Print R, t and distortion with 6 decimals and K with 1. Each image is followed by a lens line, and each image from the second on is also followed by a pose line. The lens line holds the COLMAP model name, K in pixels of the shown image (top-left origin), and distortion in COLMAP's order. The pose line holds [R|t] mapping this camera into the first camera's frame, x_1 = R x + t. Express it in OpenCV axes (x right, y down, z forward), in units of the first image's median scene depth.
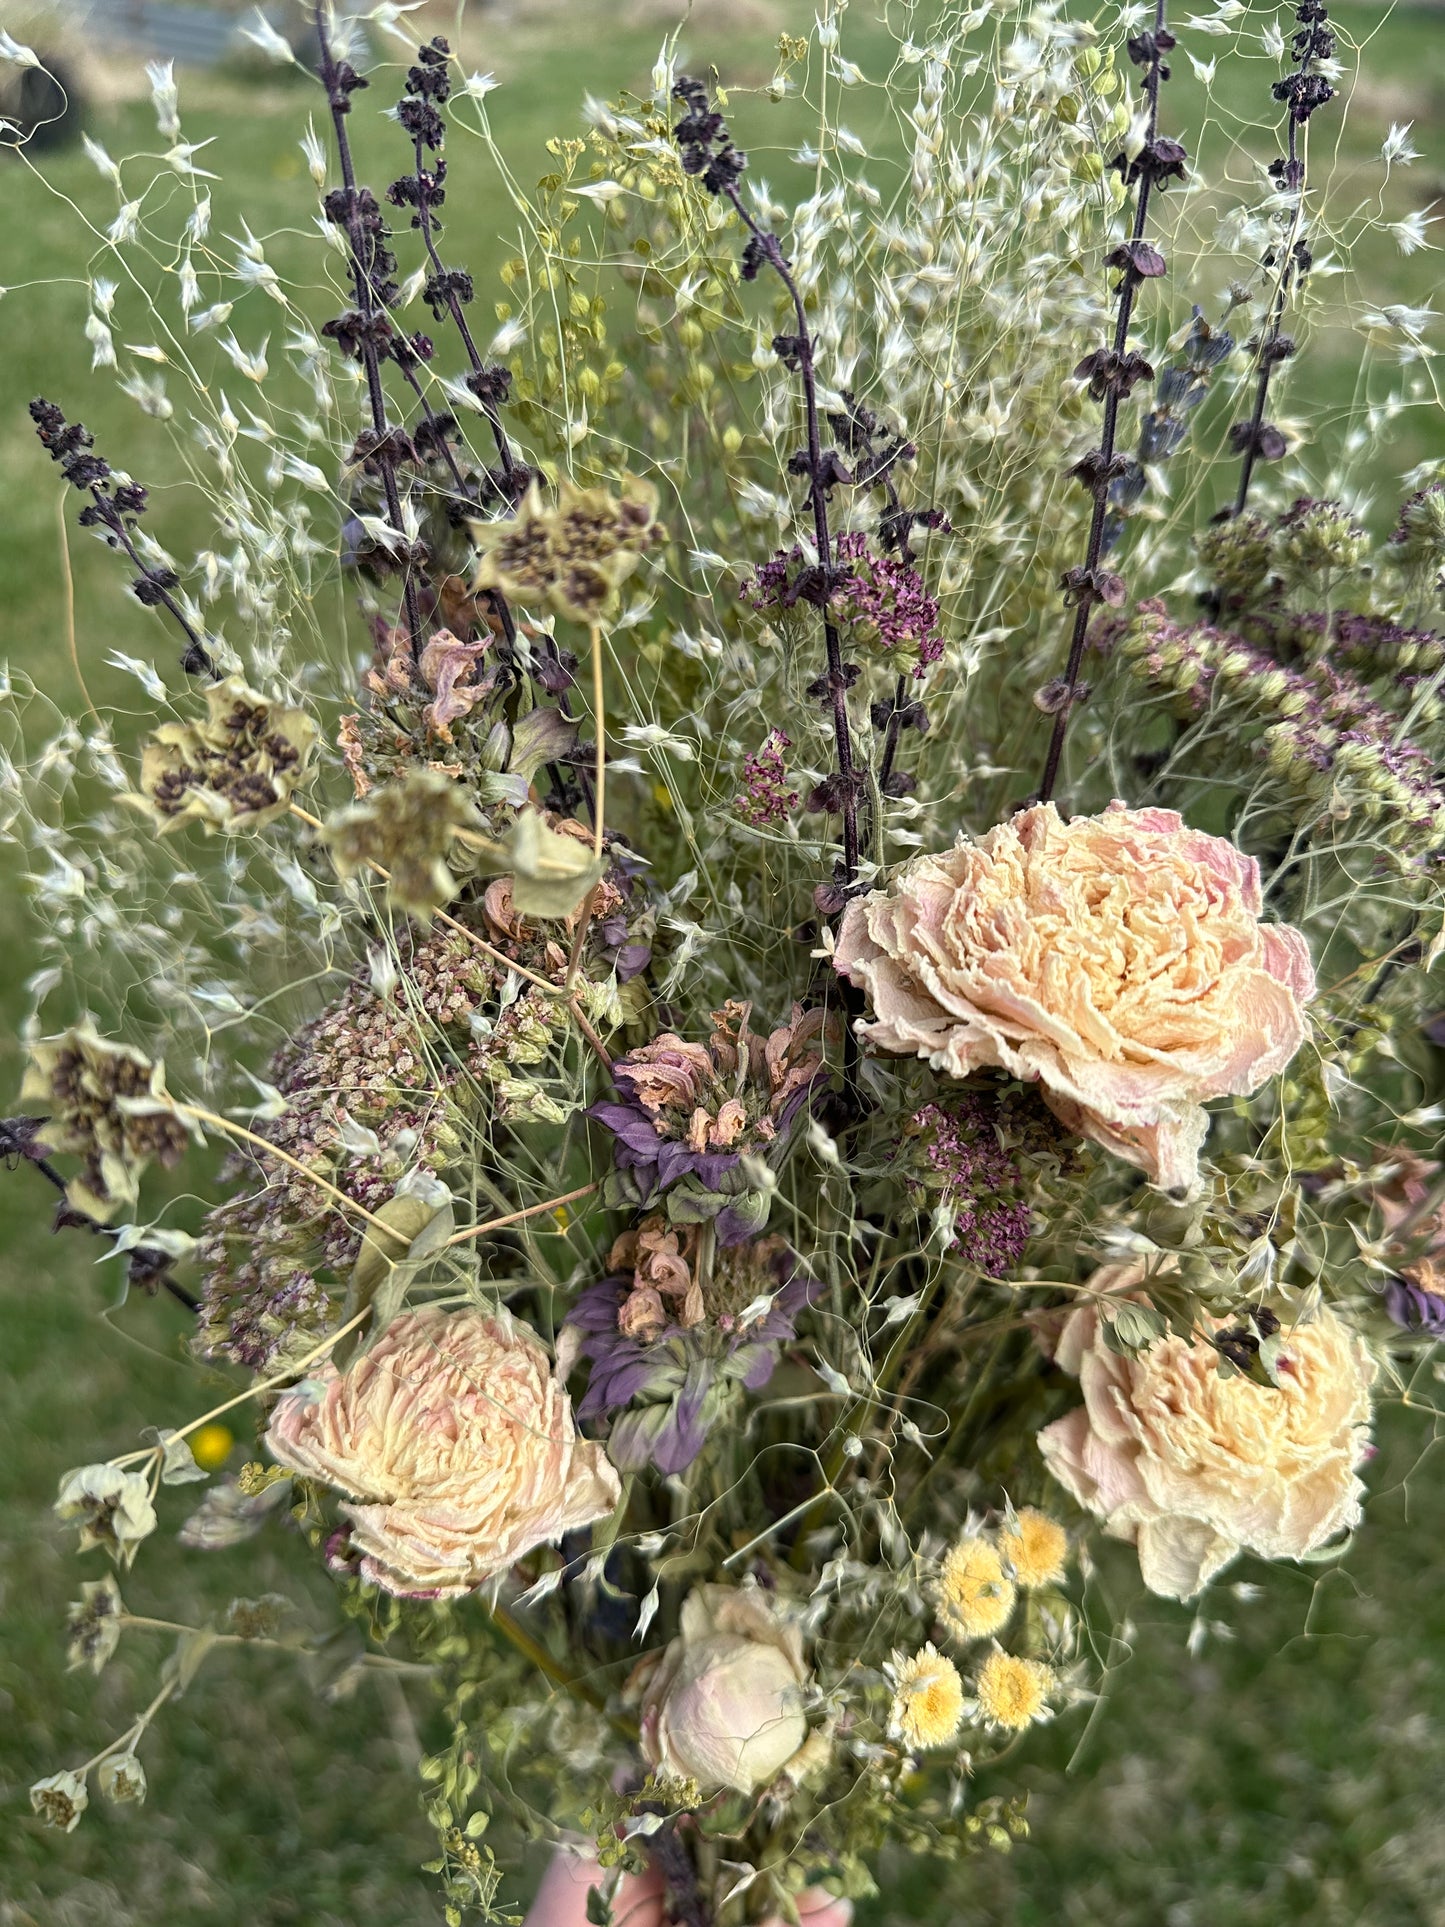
lens RADIAL K [[1404.6, 0, 725.7], [0, 1404.6, 940.1], [0, 0, 1]] dist [-0.025934, -0.037631]
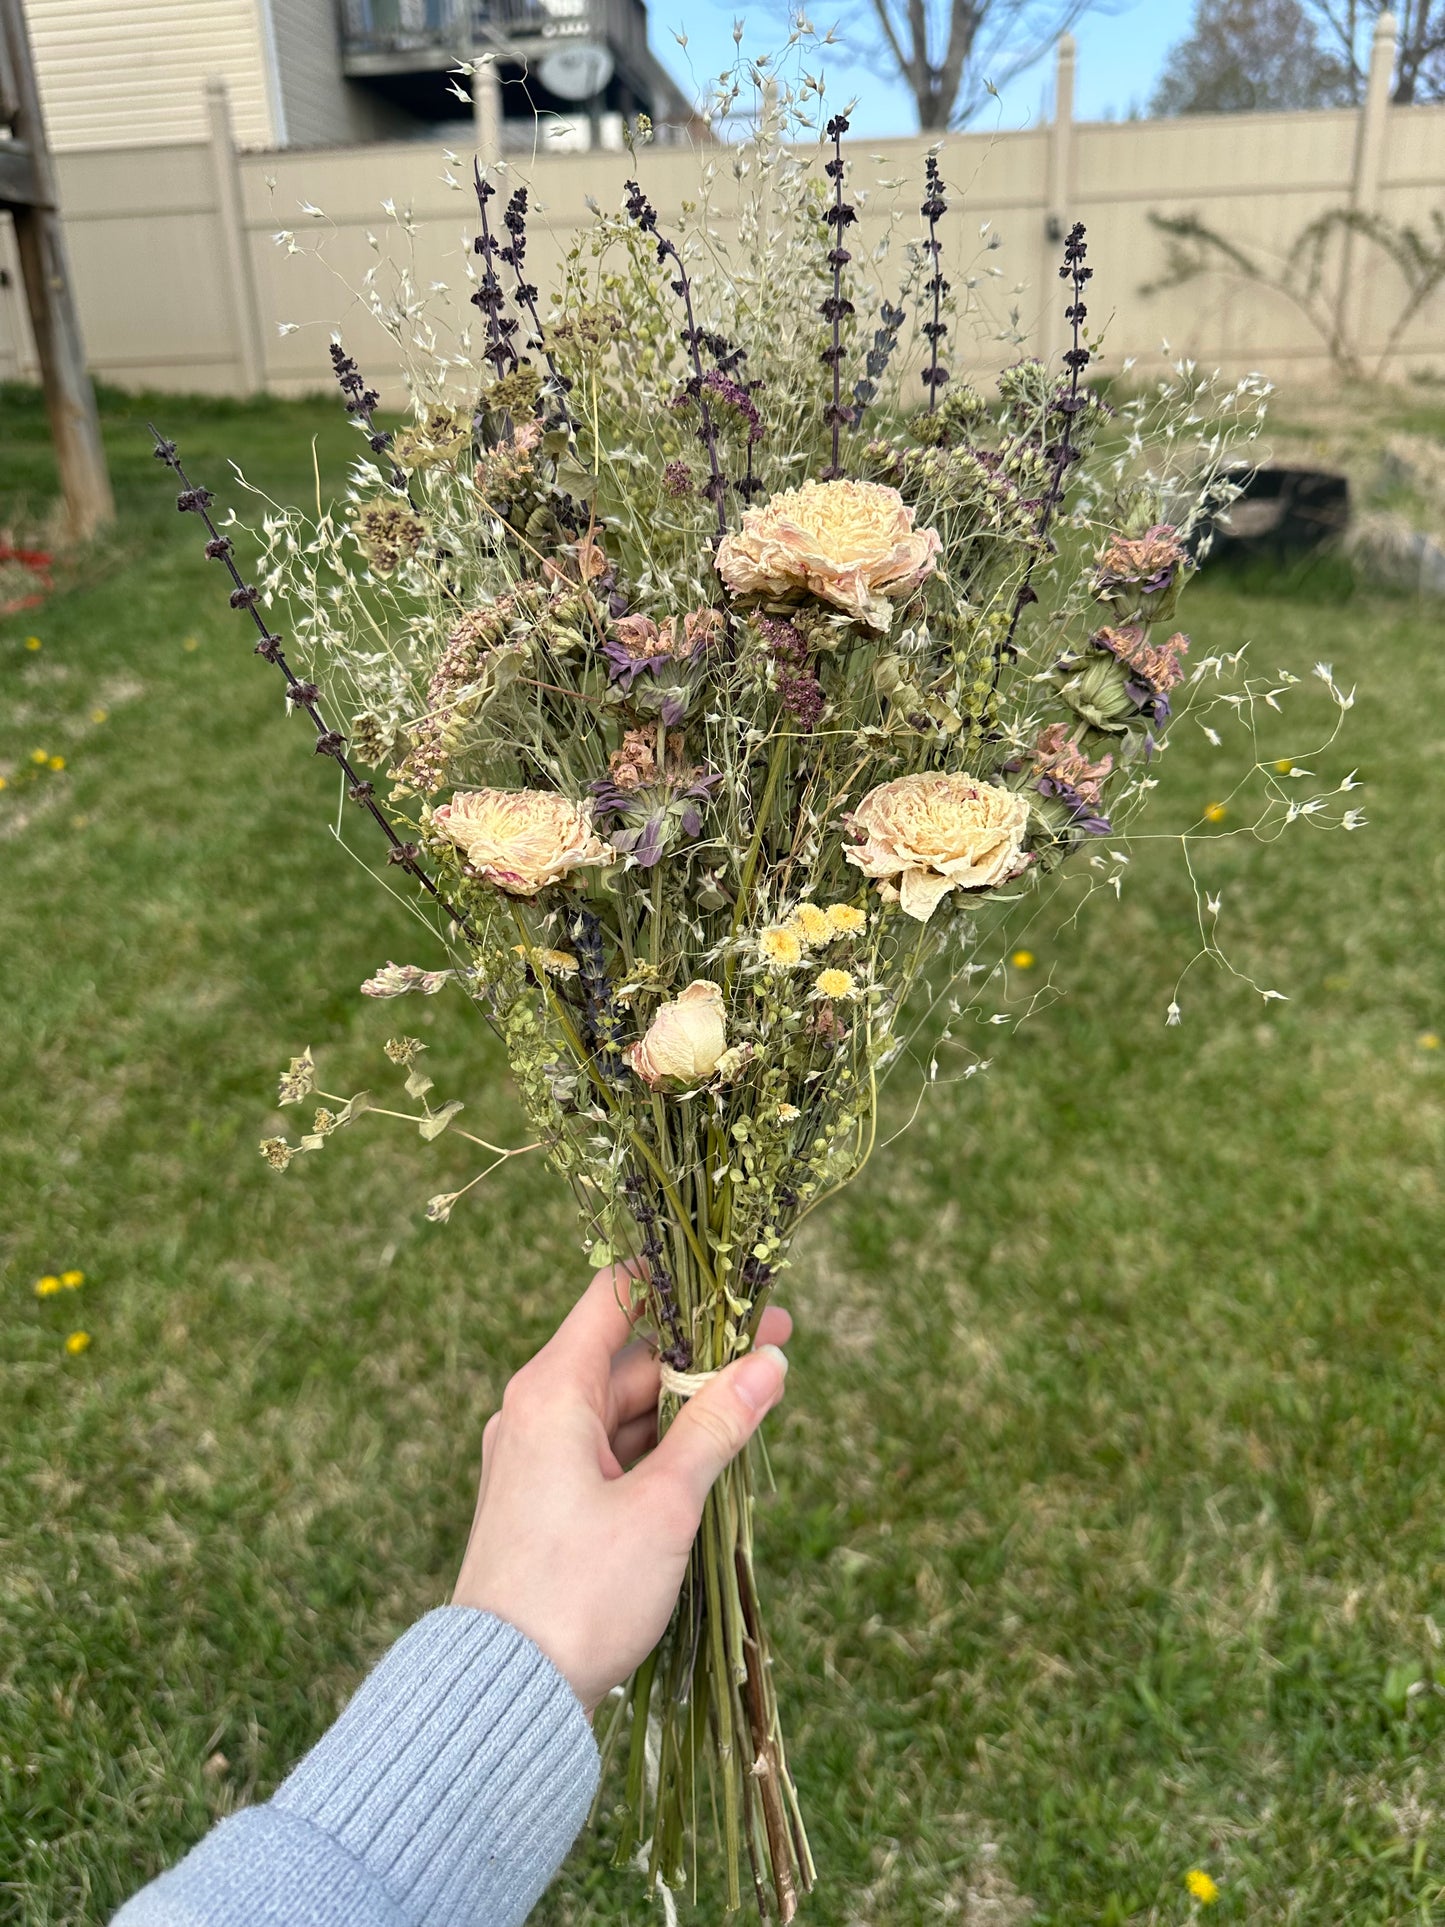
lens RADIAL K [[1404.6, 0, 714.1], [0, 1404.6, 996.9], [0, 0, 1]] dist [-0.025934, -0.037631]
pose [[0.999117, -0.035966, -0.021719, 0.094775], [0.030480, 0.976247, -0.214506, 1.025034], [0.028918, 0.213654, 0.976481, -0.829175]]
